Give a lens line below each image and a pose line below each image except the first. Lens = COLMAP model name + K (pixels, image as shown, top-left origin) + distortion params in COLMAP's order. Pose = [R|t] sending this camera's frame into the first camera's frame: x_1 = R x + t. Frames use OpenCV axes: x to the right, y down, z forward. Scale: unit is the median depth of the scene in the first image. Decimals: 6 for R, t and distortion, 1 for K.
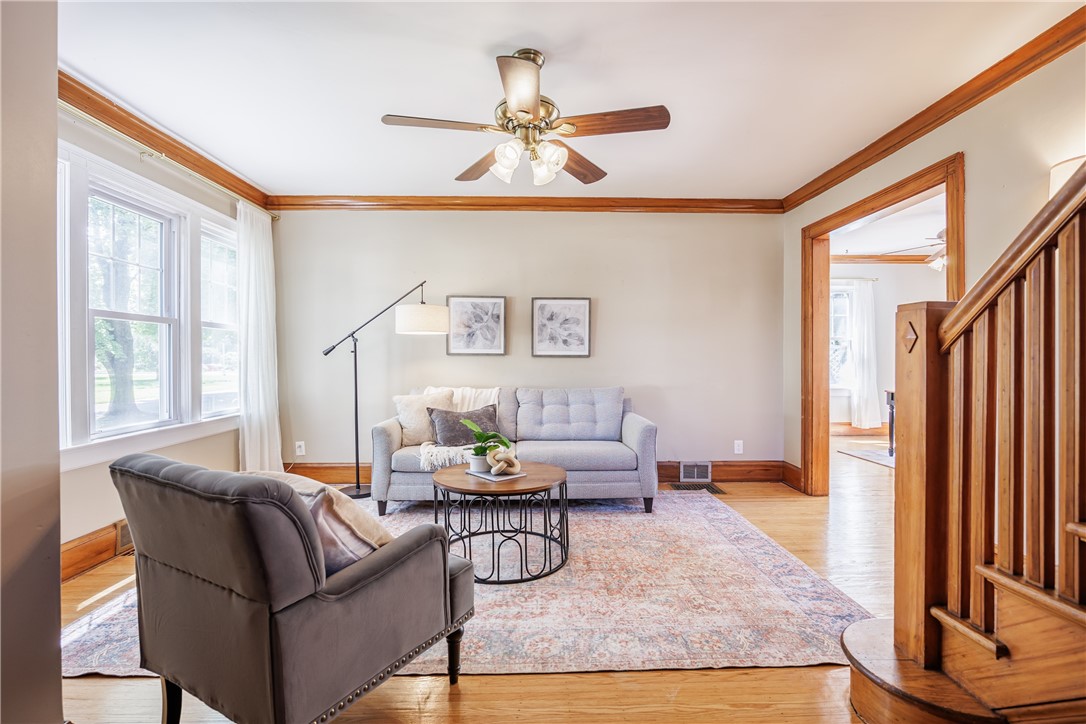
lens RADIAL K [[488.3, 0, 546.4], [0, 488.3, 361.3], [0, 0, 1]] dist [-0.001341, -0.000184]
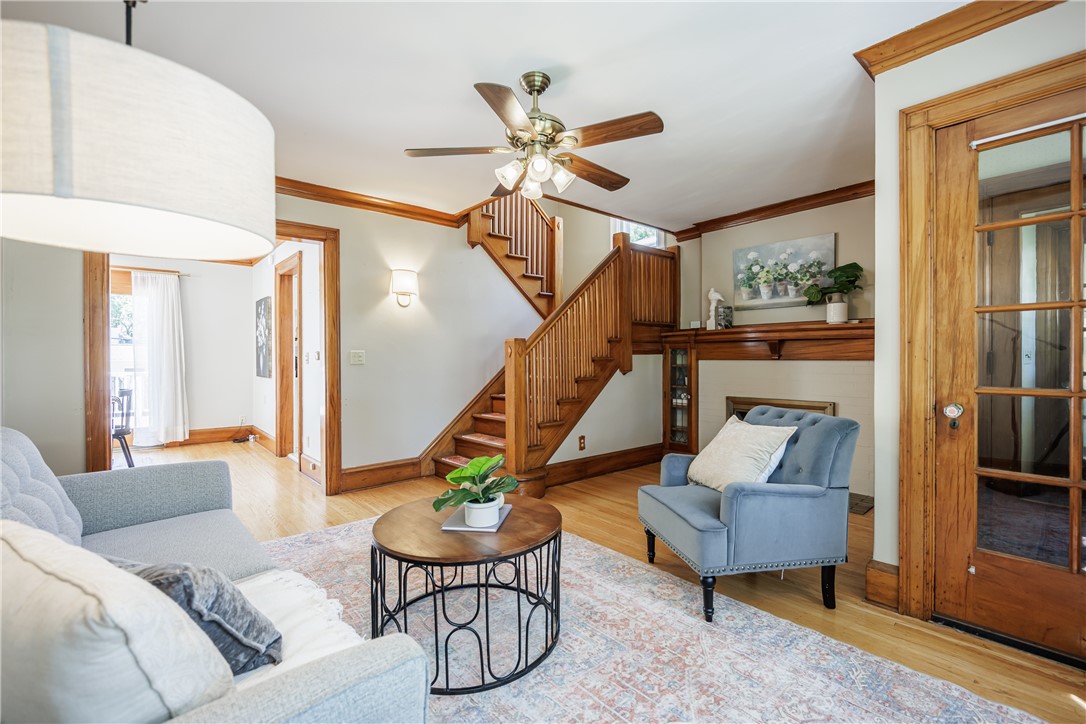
lens RADIAL K [[469.1, 0, 545.9], [0, 469.1, 359.6], [0, 0, 1]] dist [-0.002707, -0.000206]
pose [[-0.635897, 0.001608, 0.771773, -0.776268], [0.005970, 0.999978, 0.002836, -0.007371], [-0.771751, 0.006411, -0.635892, 1.502006]]
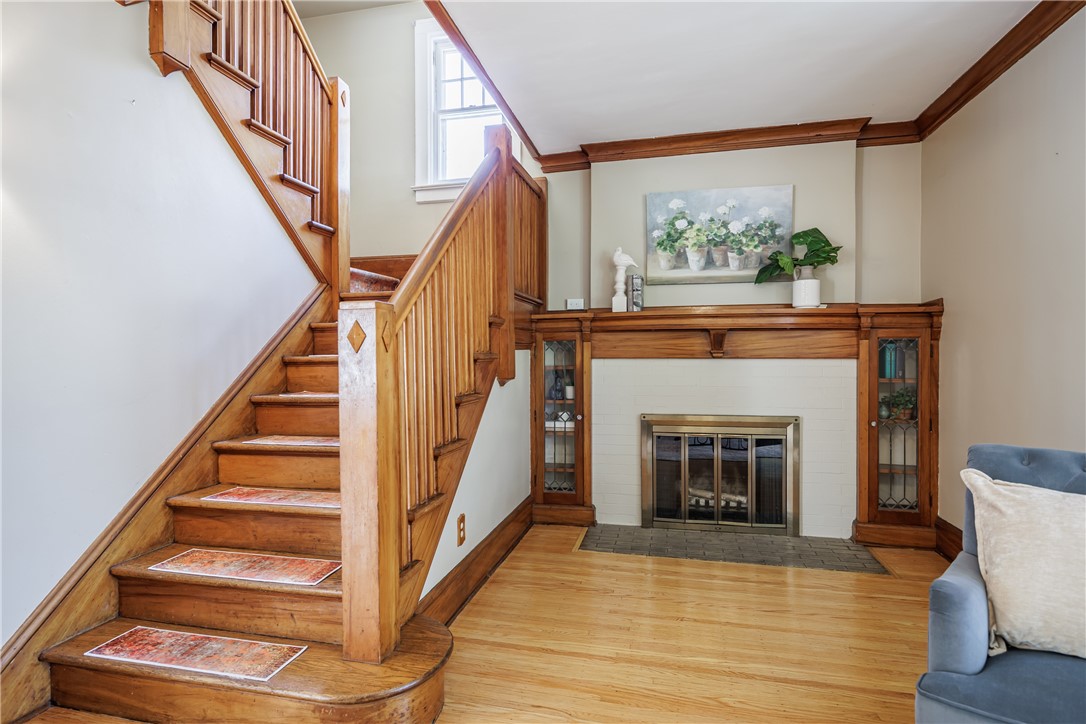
lens RADIAL K [[541.0, 0, 537.8], [0, 541.0, 360.0], [0, 0, 1]] dist [-0.001127, -0.000005]
pose [[-0.967593, 0.003203, 0.252494, 0.099966], [0.005606, 0.999946, 0.008795, -0.006488], [-0.252452, 0.009925, -0.967559, 1.200323]]
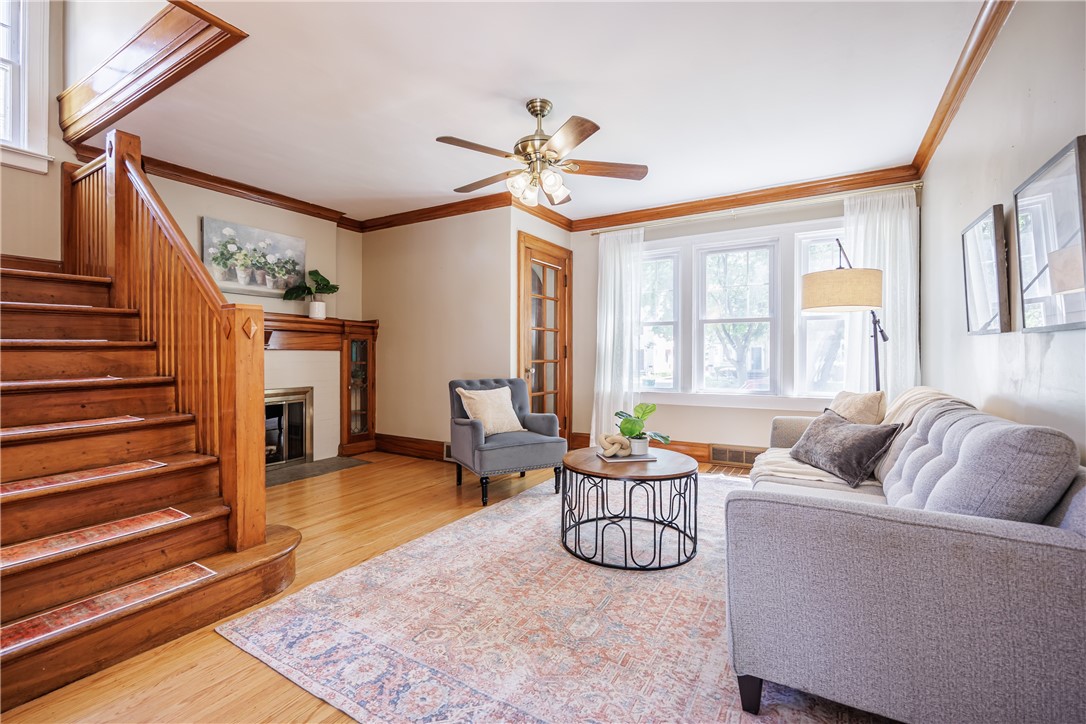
lens RADIAL K [[482.4, 0, 545.5], [0, 482.4, 355.7], [0, 0, 1]] dist [-0.001946, -0.000176]
pose [[-0.531999, 0.005578, -0.846727, 0.920100], [-0.000197, 0.999977, 0.006712, 0.013159], [0.846745, 0.003738, -0.531985, 1.530004]]
